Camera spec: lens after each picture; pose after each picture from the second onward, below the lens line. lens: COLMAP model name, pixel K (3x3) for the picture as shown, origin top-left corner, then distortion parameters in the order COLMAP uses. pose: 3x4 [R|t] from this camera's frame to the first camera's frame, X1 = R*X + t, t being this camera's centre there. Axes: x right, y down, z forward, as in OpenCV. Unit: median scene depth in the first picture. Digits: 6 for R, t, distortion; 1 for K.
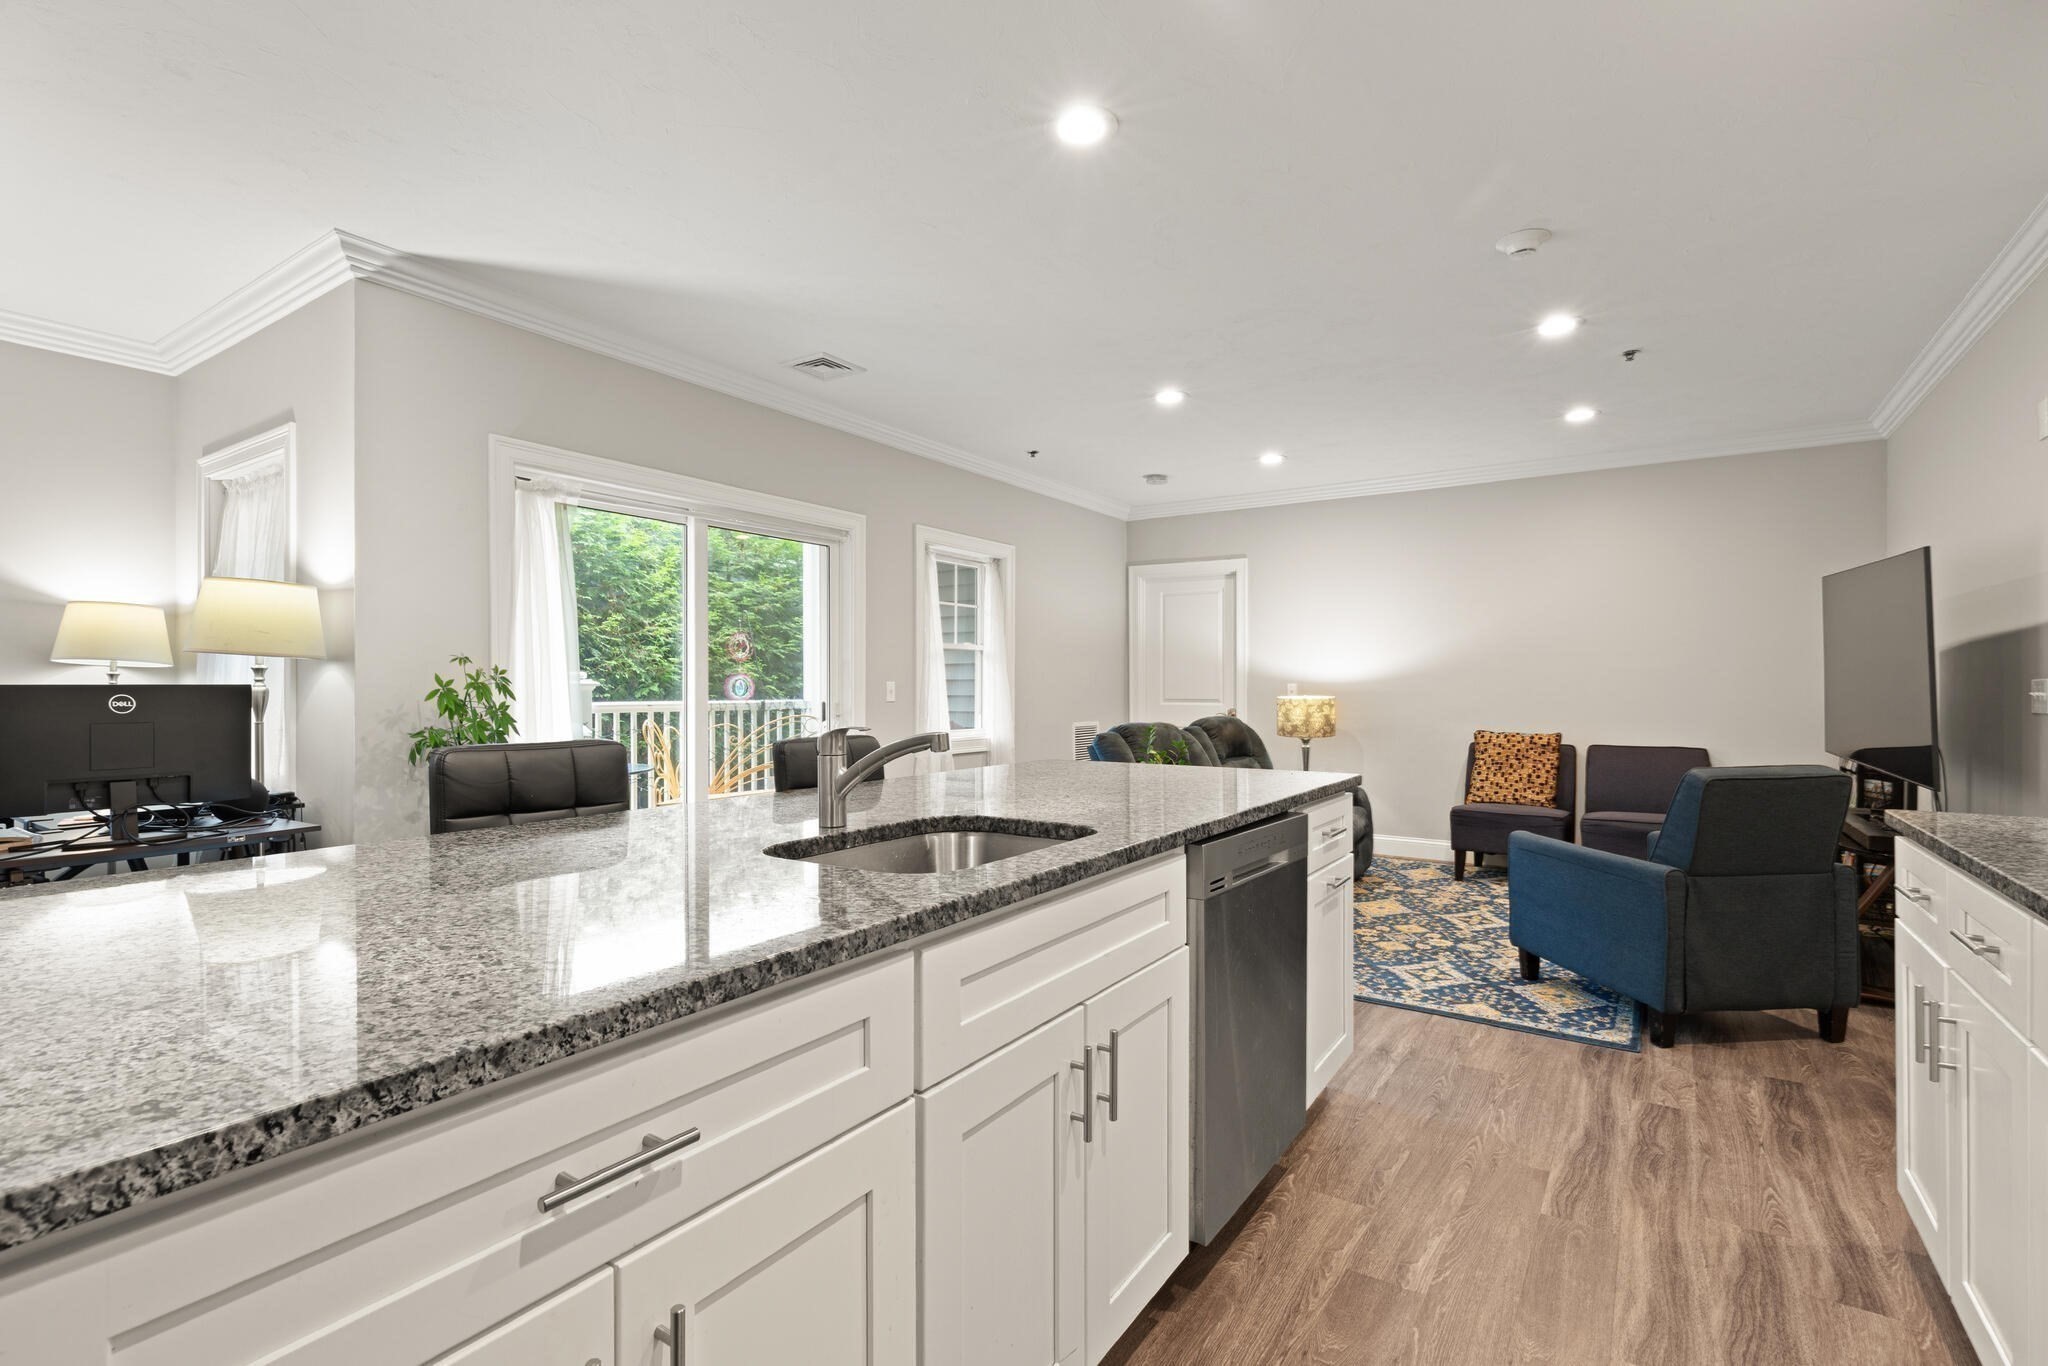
lens RADIAL K [[932.2, 0, 1033.6], [0, 932.2, 687.8], [0, 0, 1]] dist [0.006427, -0.000918]
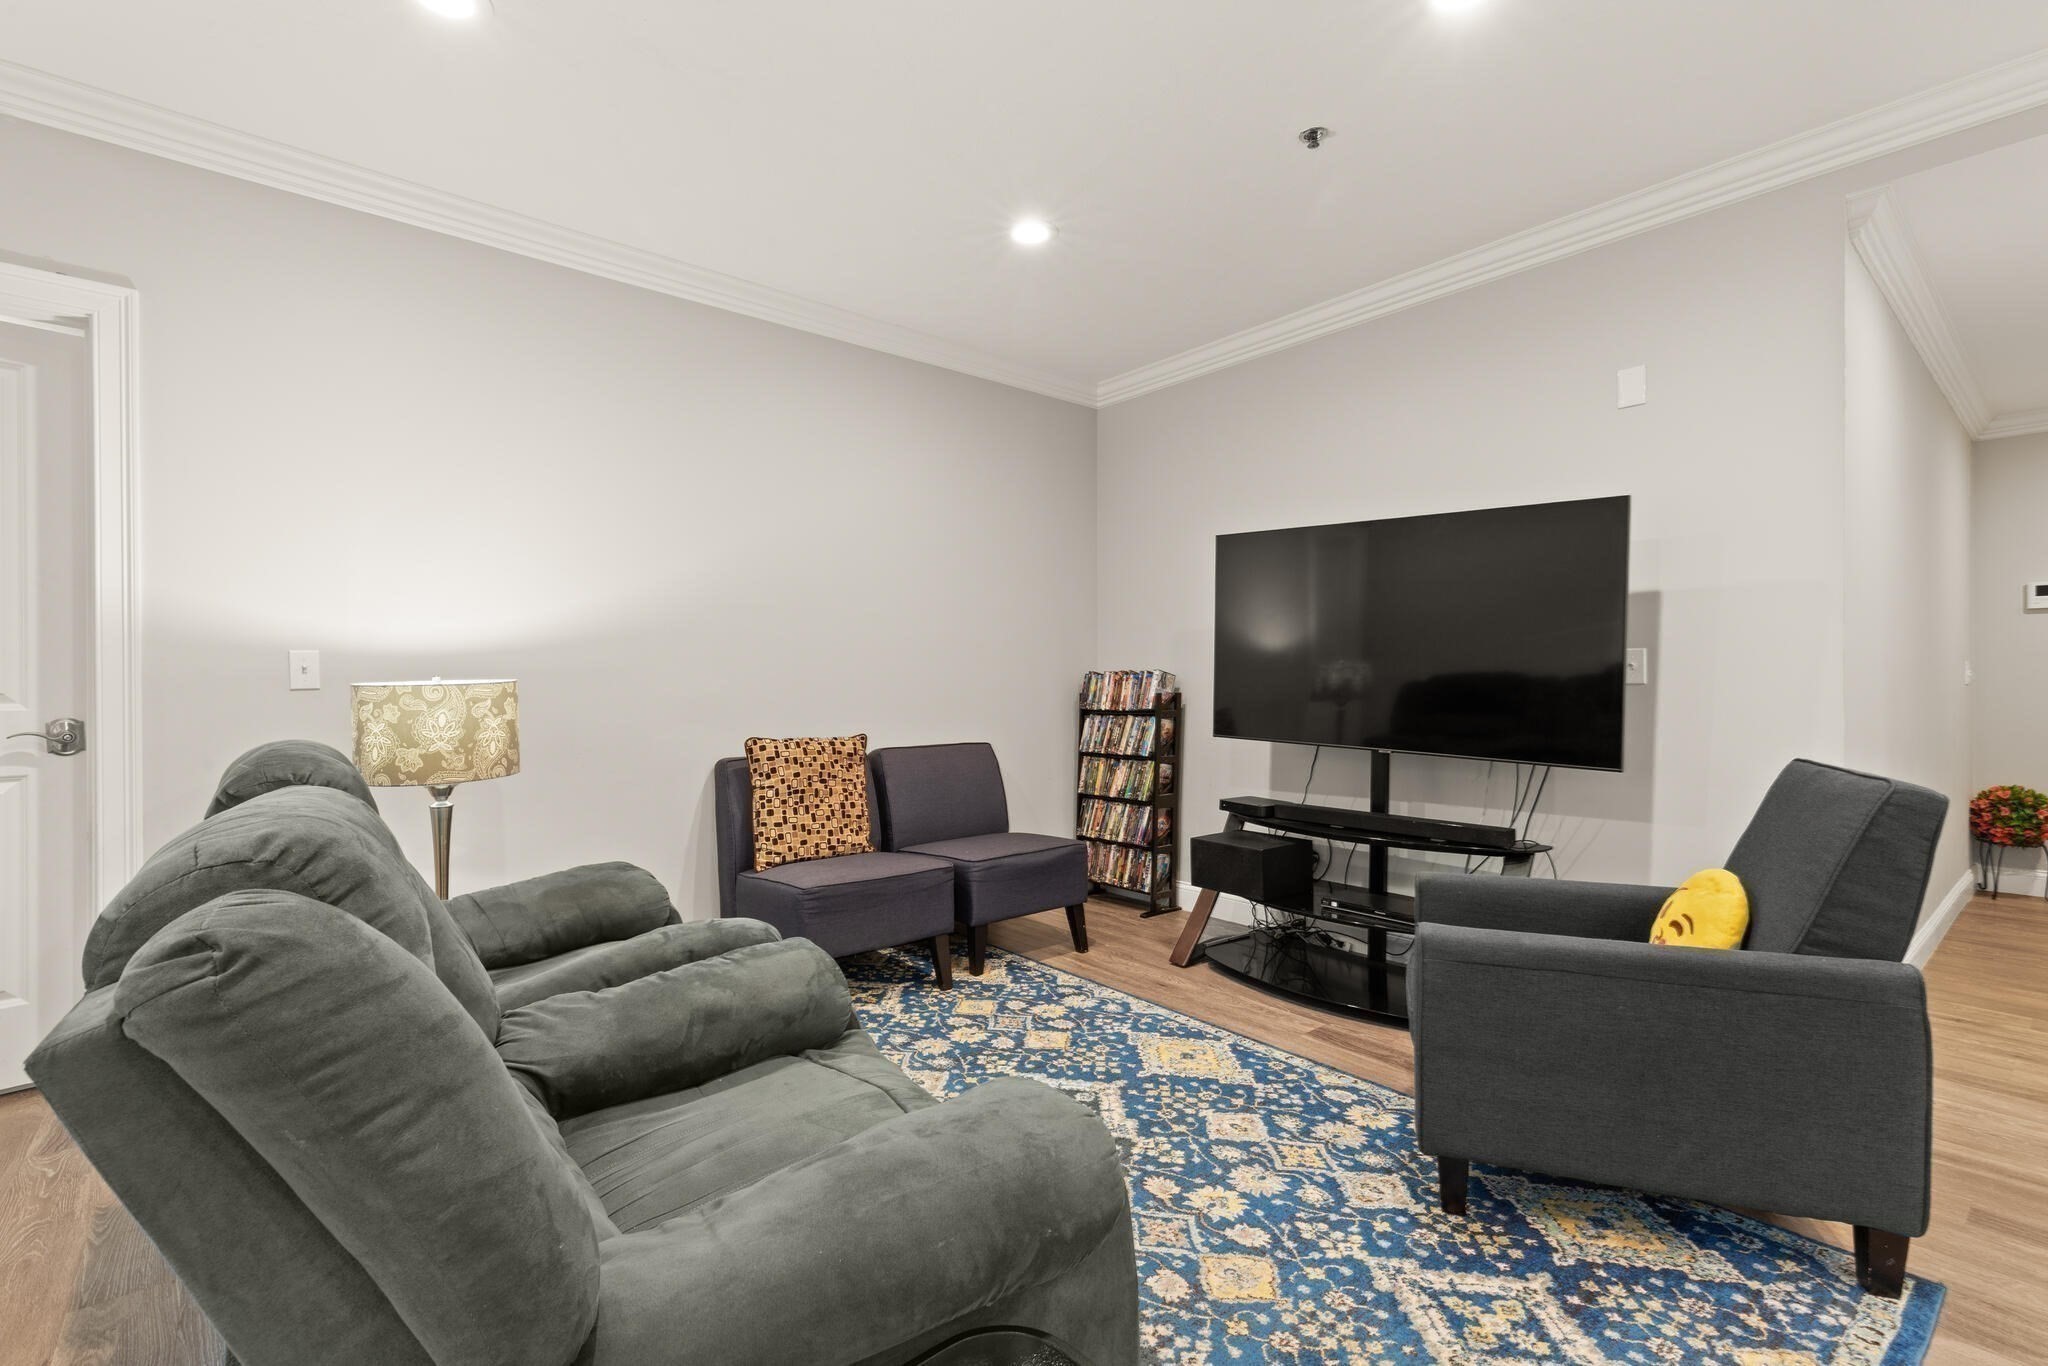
lens RADIAL K [[932.2, 0, 1044.1], [0, 932.2, 678.1], [0, 0, 1]] dist [0.006427, -0.000918]
pose [[0.274782, 0.000957, 0.961506, -0.033220], [0.003487, 0.999992, -0.001991, 0.017932], [-0.961500, 0.003900, 0.274776, 1.061955]]
